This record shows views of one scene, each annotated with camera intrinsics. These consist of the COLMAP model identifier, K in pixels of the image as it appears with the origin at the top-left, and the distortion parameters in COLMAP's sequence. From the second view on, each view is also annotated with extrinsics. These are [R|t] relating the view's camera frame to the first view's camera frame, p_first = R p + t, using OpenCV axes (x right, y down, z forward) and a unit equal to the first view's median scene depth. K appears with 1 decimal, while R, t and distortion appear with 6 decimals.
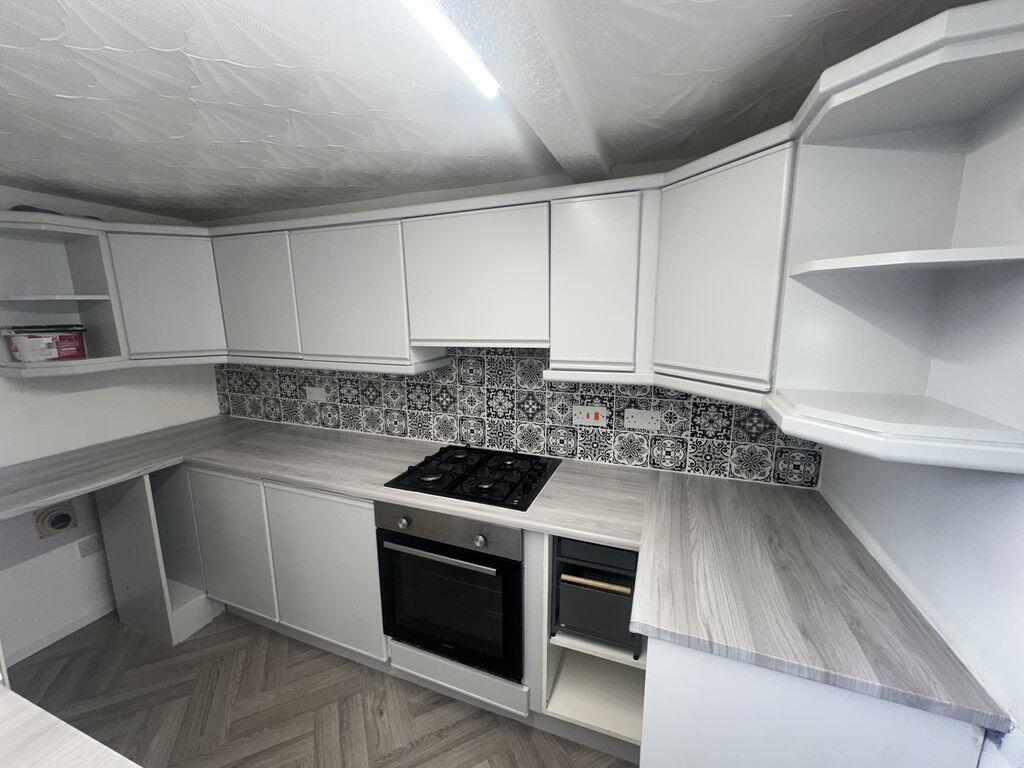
lens RADIAL K [[407.9, 0, 508.7], [0, 407.9, 384.3], [0, 0, 1]] dist [-0.001738, 0.000017]
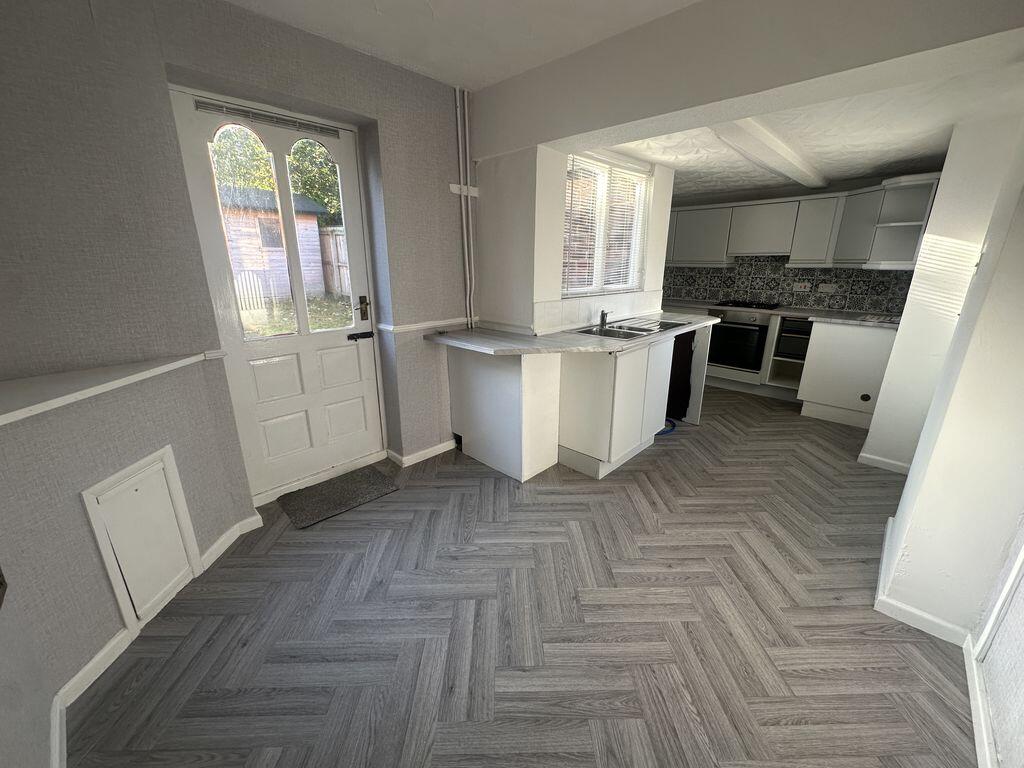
lens RADIAL K [[407.9, 0, 511.2], [0, 407.9, 385.4], [0, 0, 1]] dist [-0.001738, 0.000017]
pose [[0.917184, 0.124329, -0.378571, -0.399002], [-0.075324, 0.987044, 0.141670, 0.445070], [0.391280, -0.101422, 0.914666, -1.970161]]
